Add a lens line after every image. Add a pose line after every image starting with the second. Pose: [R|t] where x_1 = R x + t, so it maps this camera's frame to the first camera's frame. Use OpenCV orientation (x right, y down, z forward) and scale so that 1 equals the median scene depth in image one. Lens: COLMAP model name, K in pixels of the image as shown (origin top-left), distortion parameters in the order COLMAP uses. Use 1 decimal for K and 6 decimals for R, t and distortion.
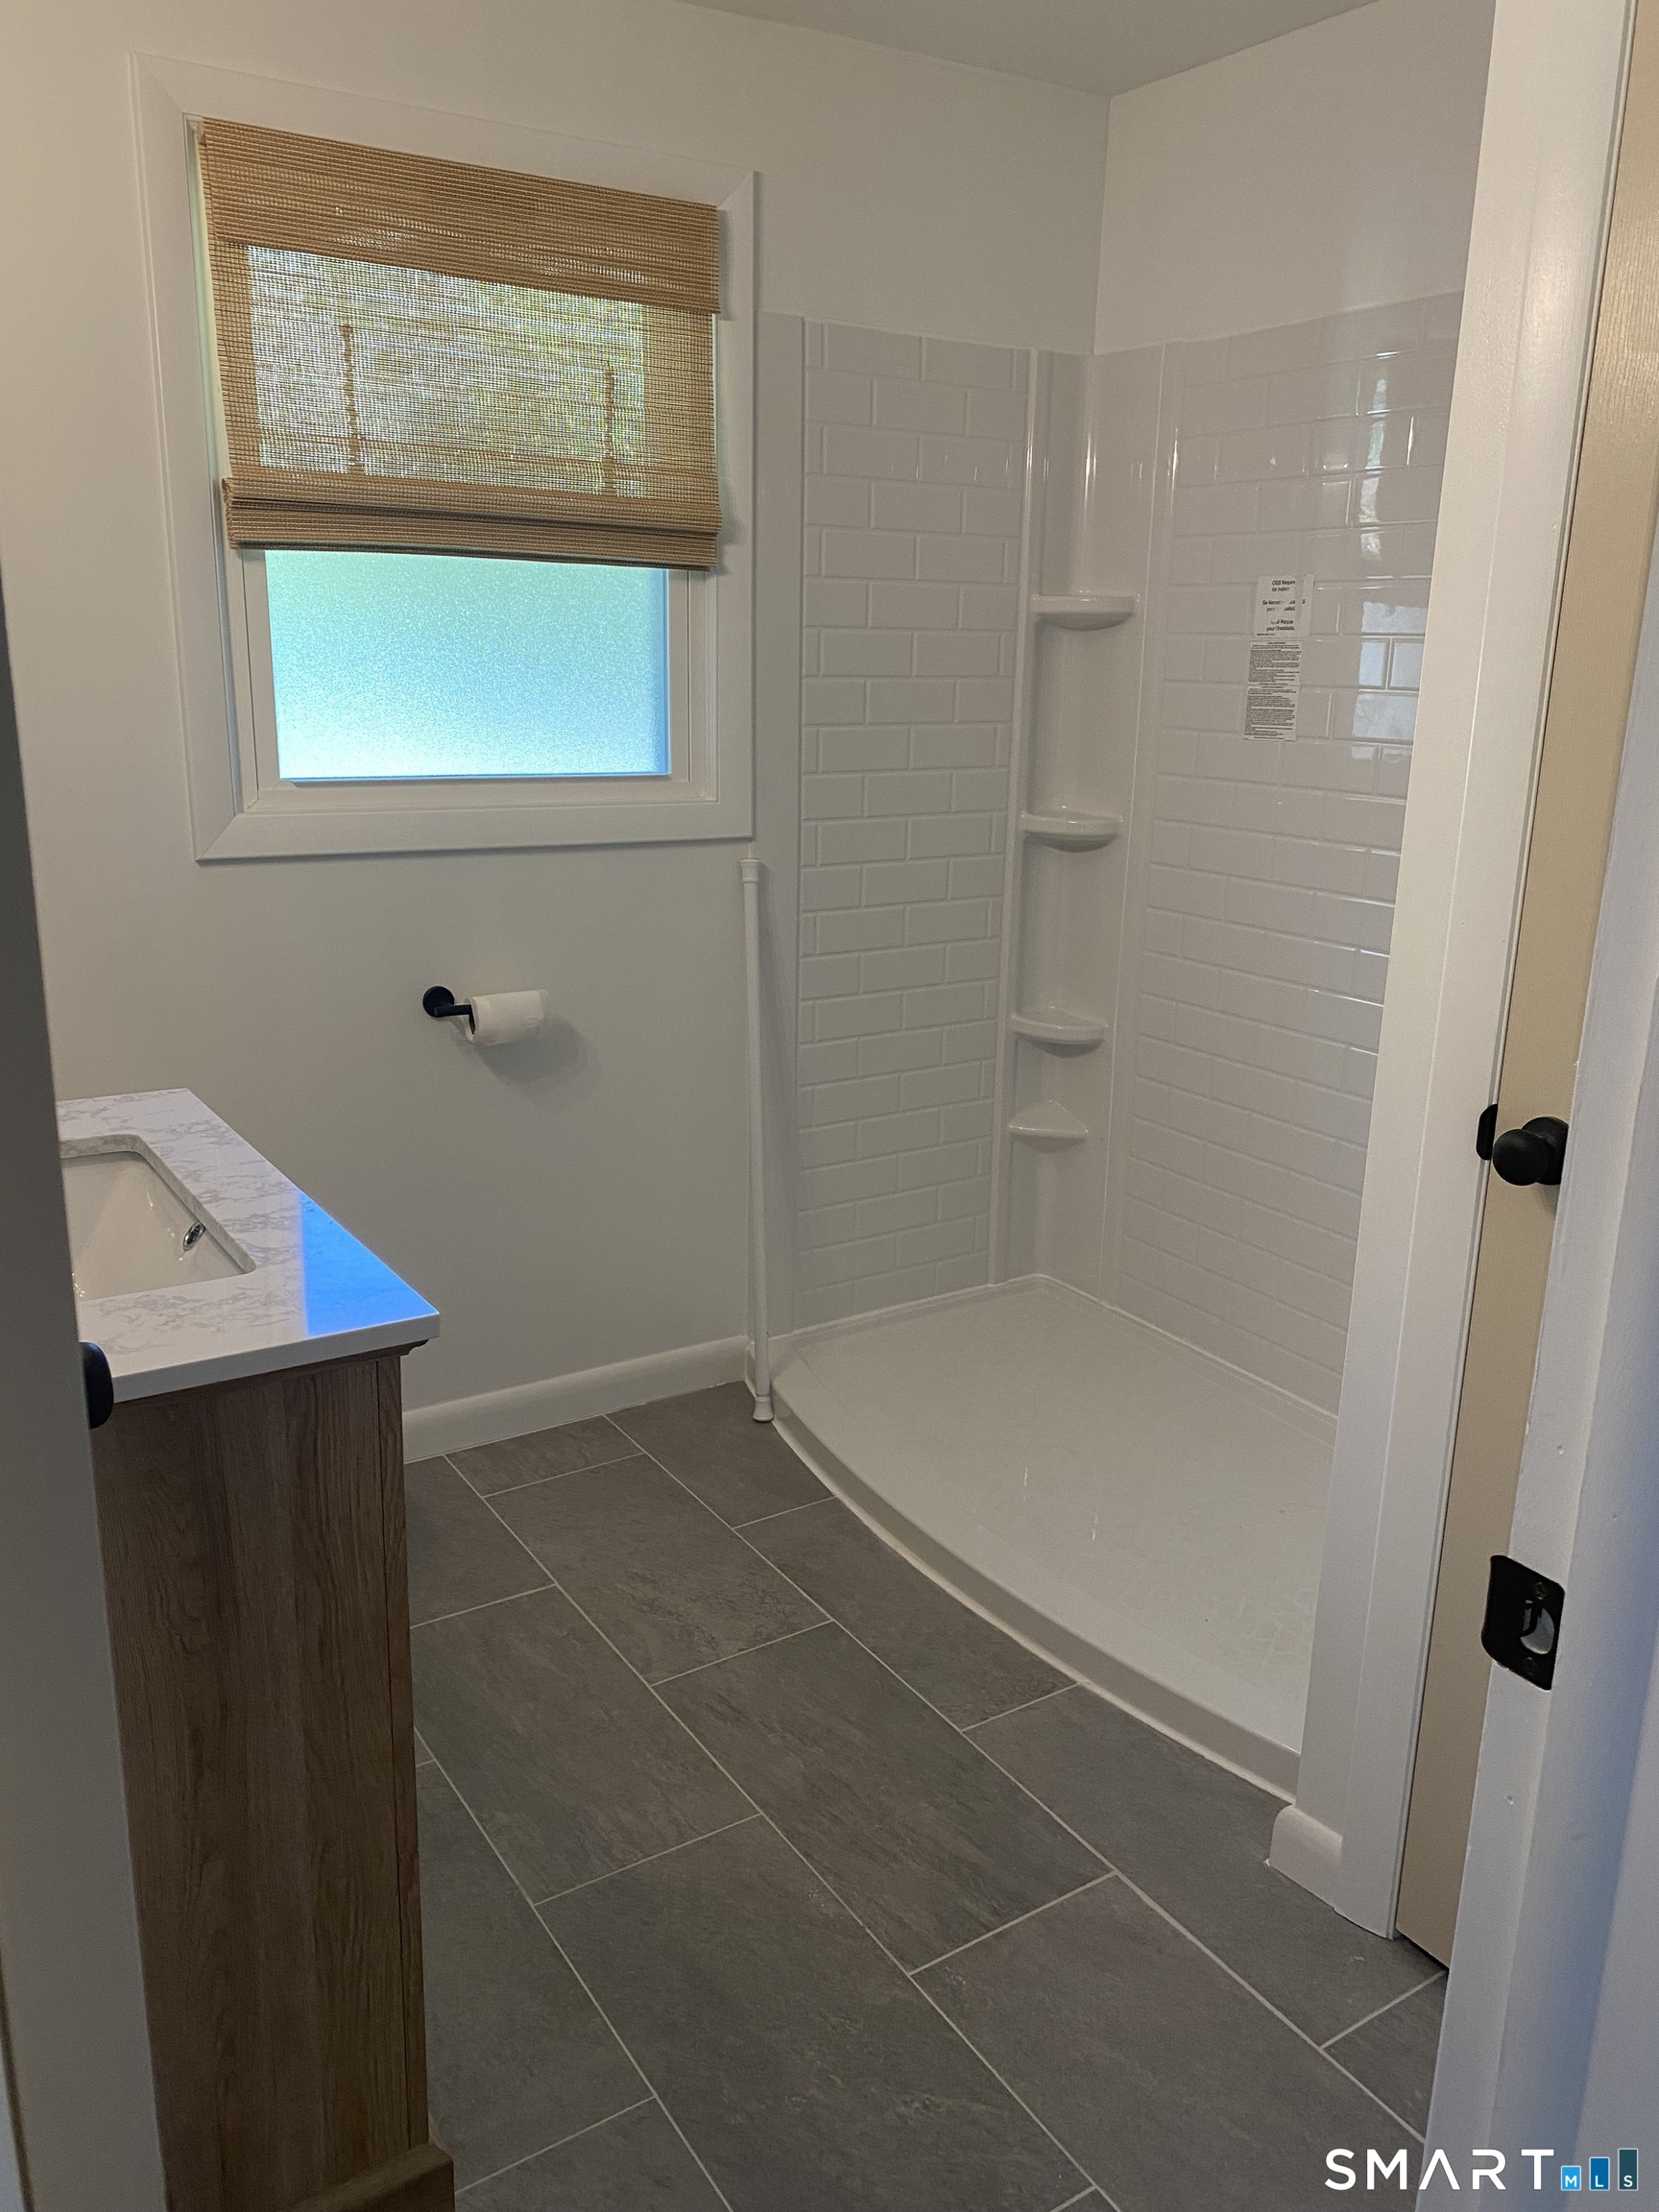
lens RADIAL K [[1669.3, 0, 841.8], [0, 1669.3, 1103.3], [0, 0, 1]] dist [0.037878, -0.045255]
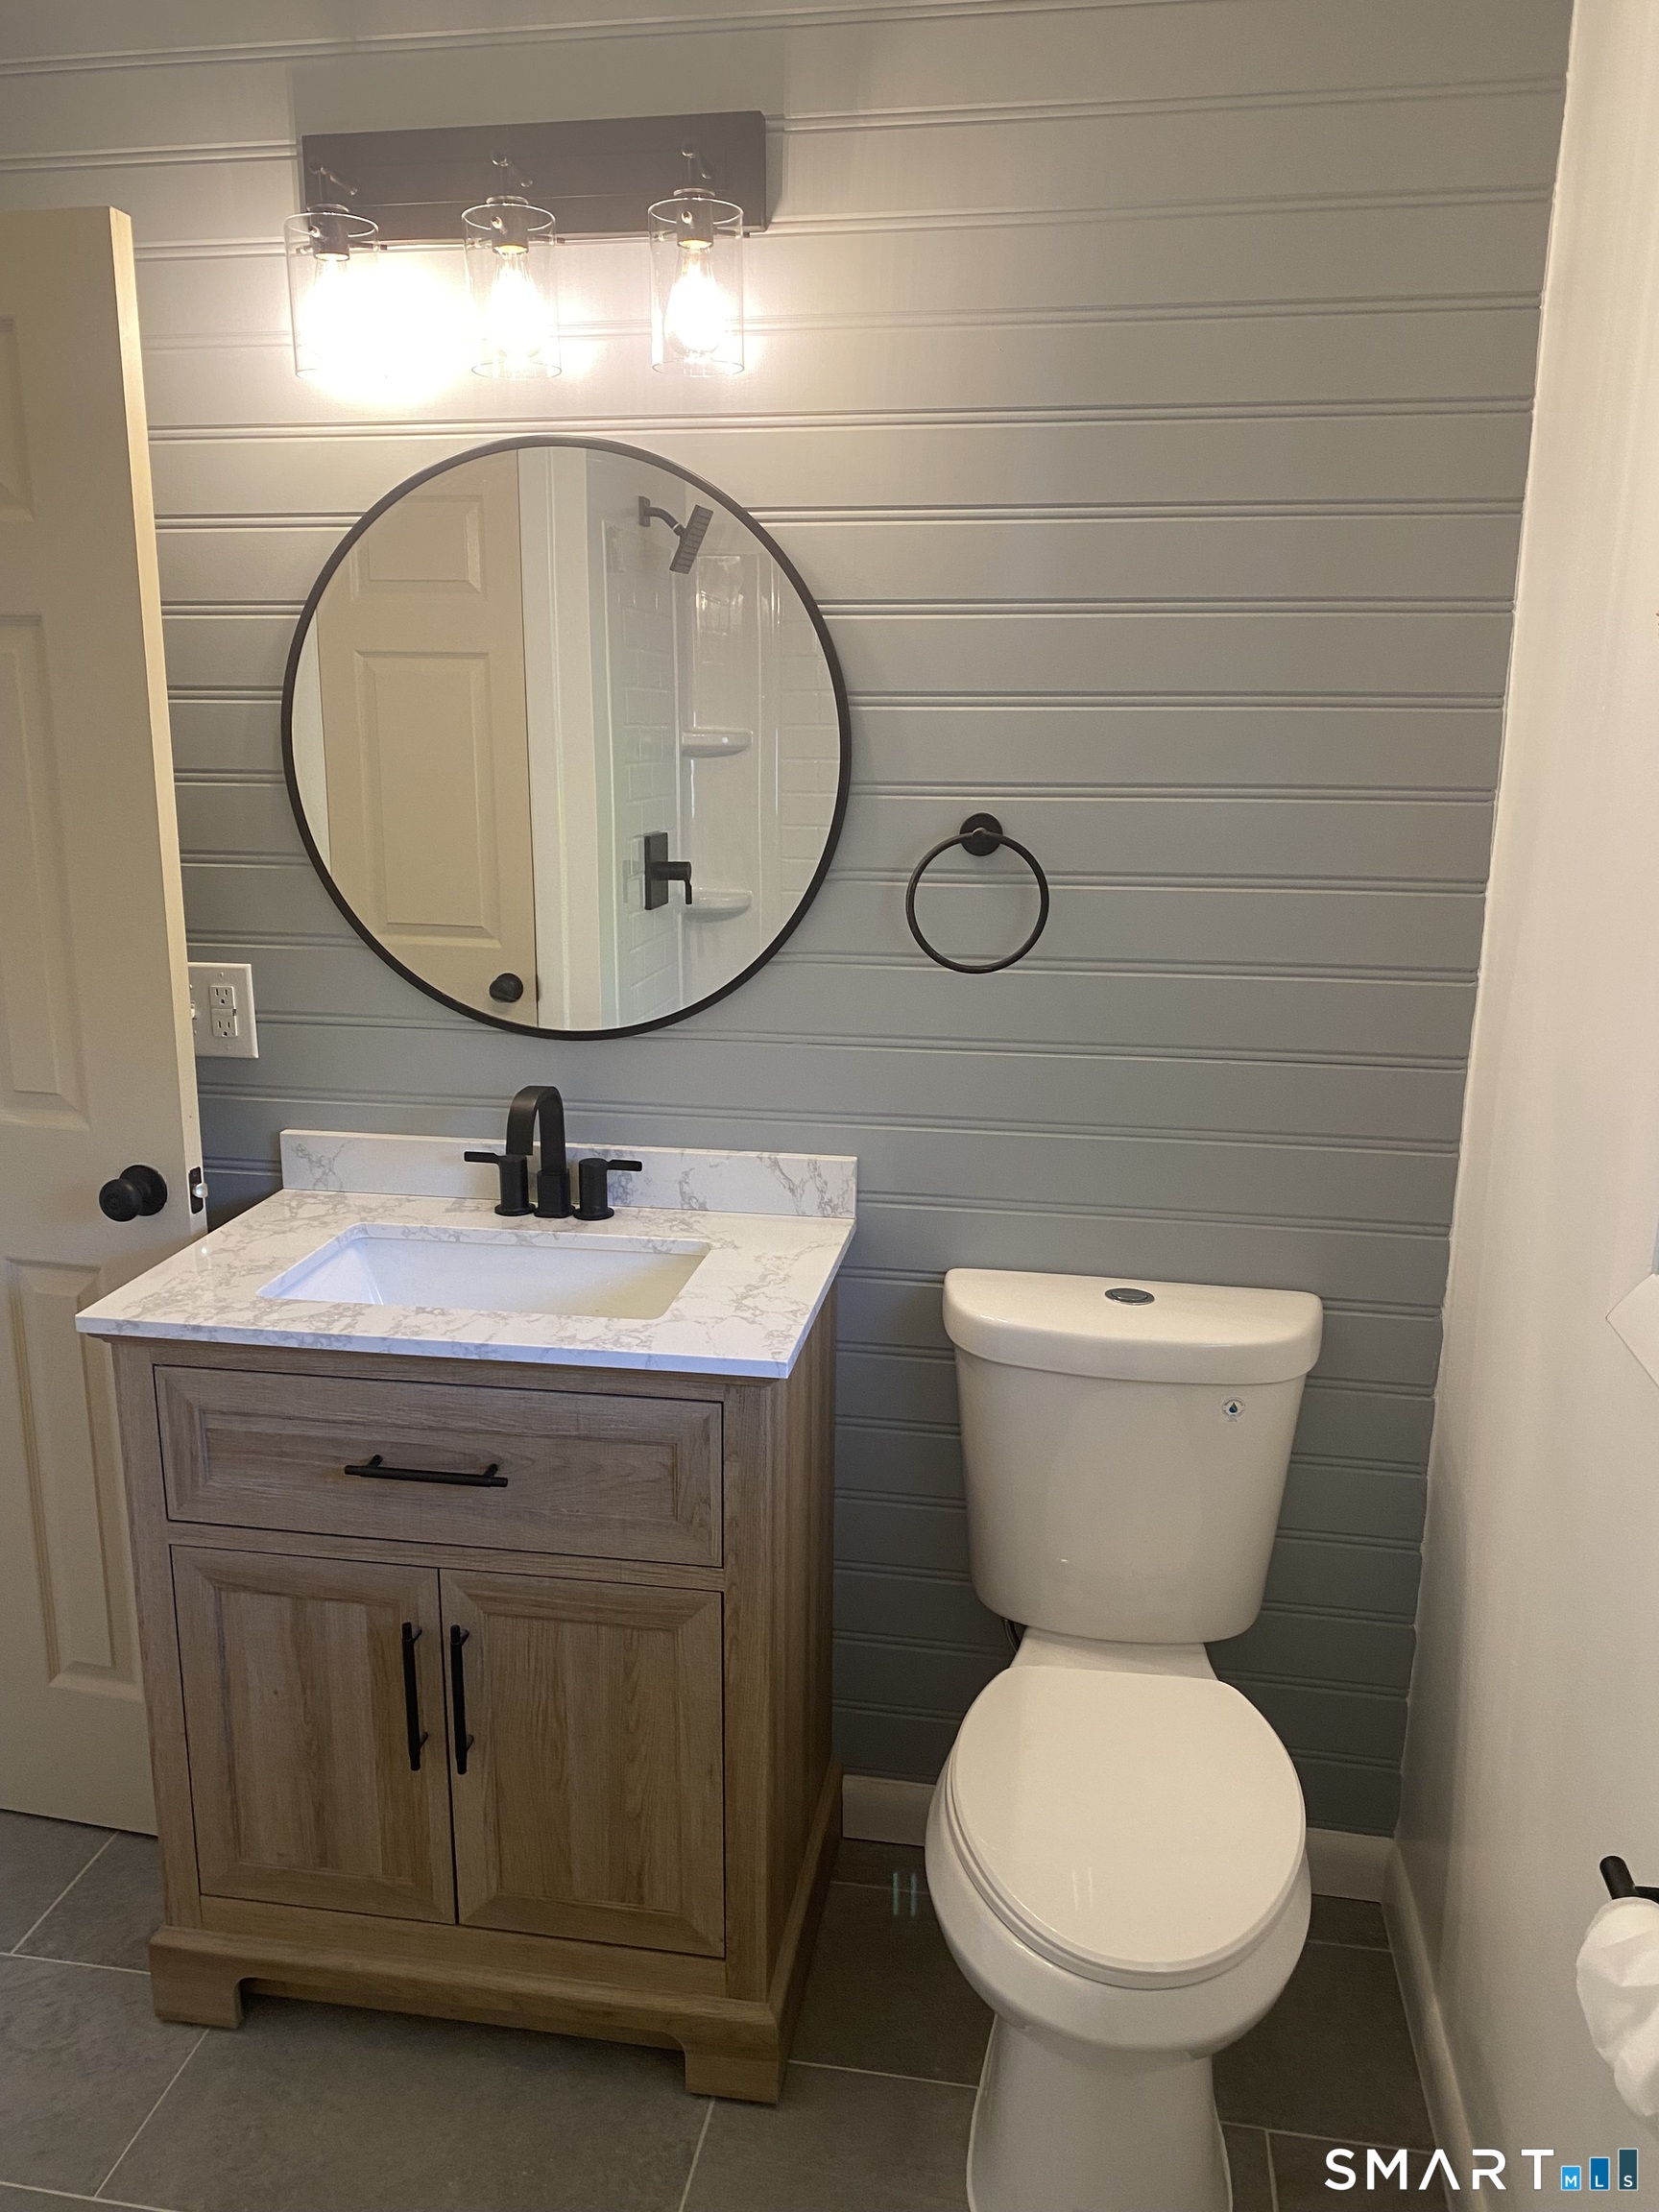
lens RADIAL K [[1669.3, 0, 835.5], [0, 1669.3, 1094.7], [0, 0, 1]] dist [0.037878, -0.045255]
pose [[-0.680252, 0.139873, -0.719509, 0.158626], [-0.212796, 0.901659, 0.376469, -0.359632], [0.701410, 0.409203, -0.583590, 1.115957]]
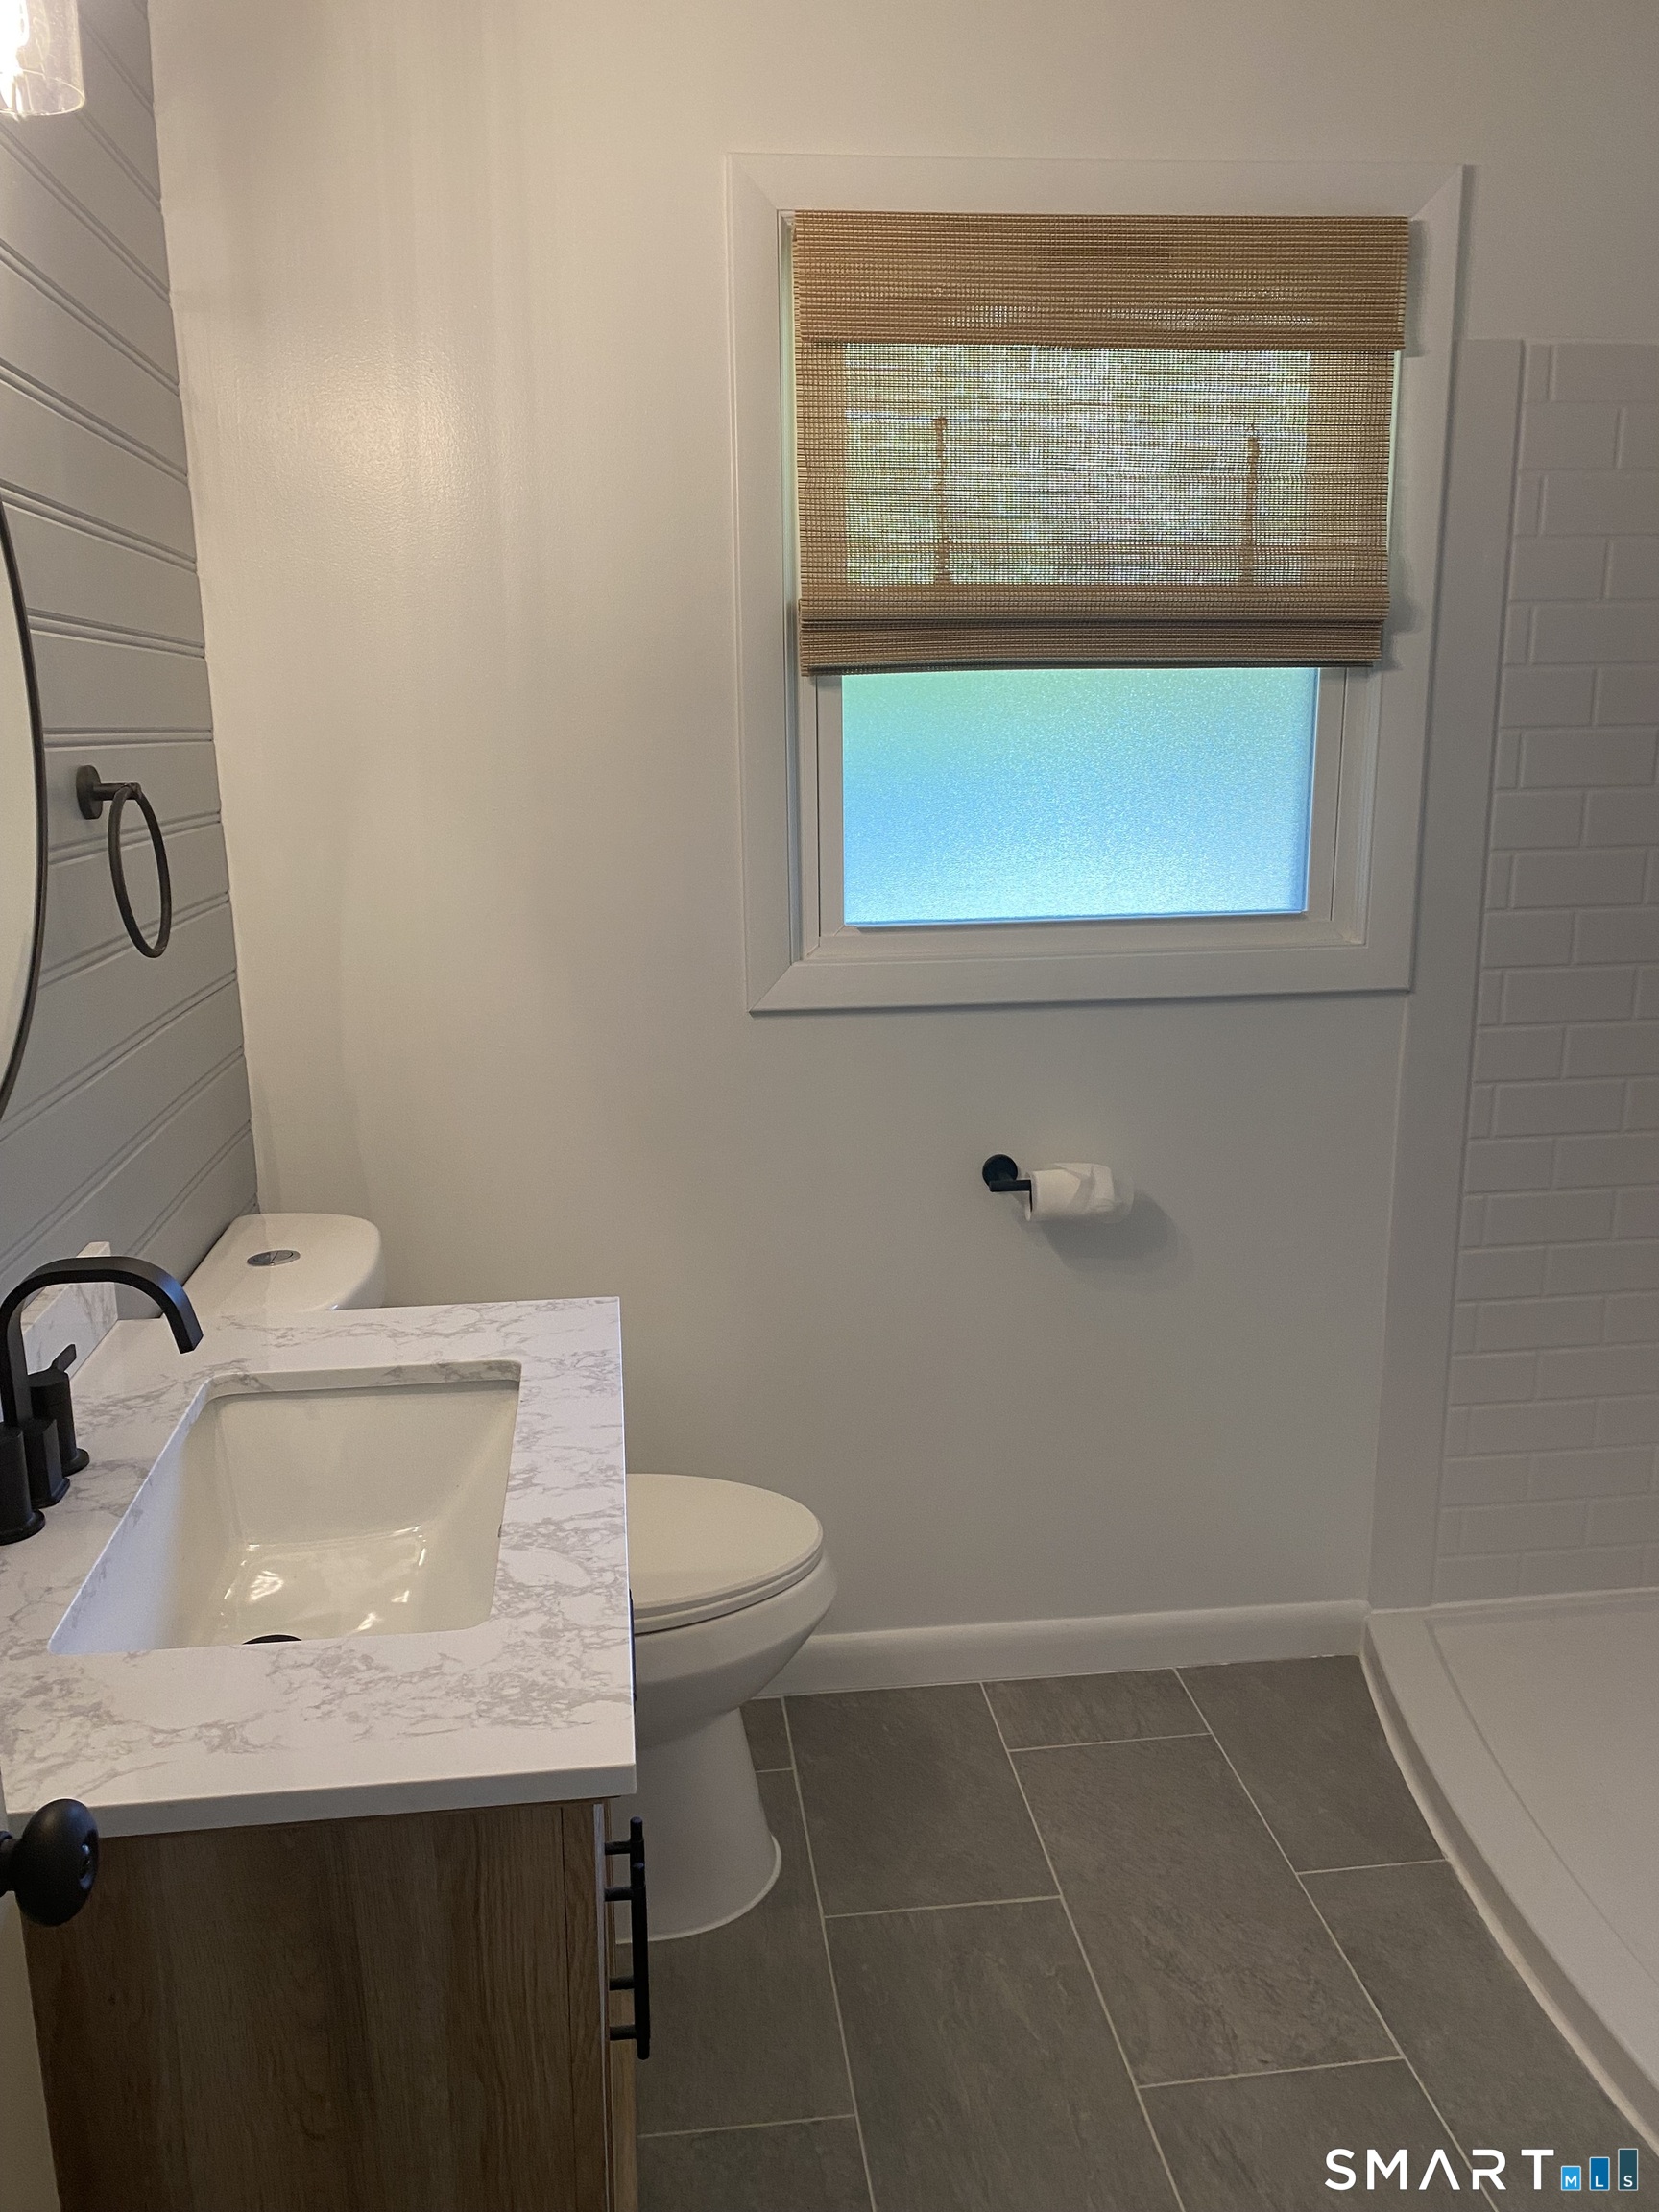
lens RADIAL K [[1669.3, 0, 826.2], [0, 1669.3, 1119.8], [0, 0, 1]] dist [0.037878, -0.045255]
pose [[0.893840, 0.071939, -0.442578, 0.066908], [-0.087200, 0.996090, -0.014201, -0.074574], [0.439826, 0.051286, 0.896617, 0.193079]]
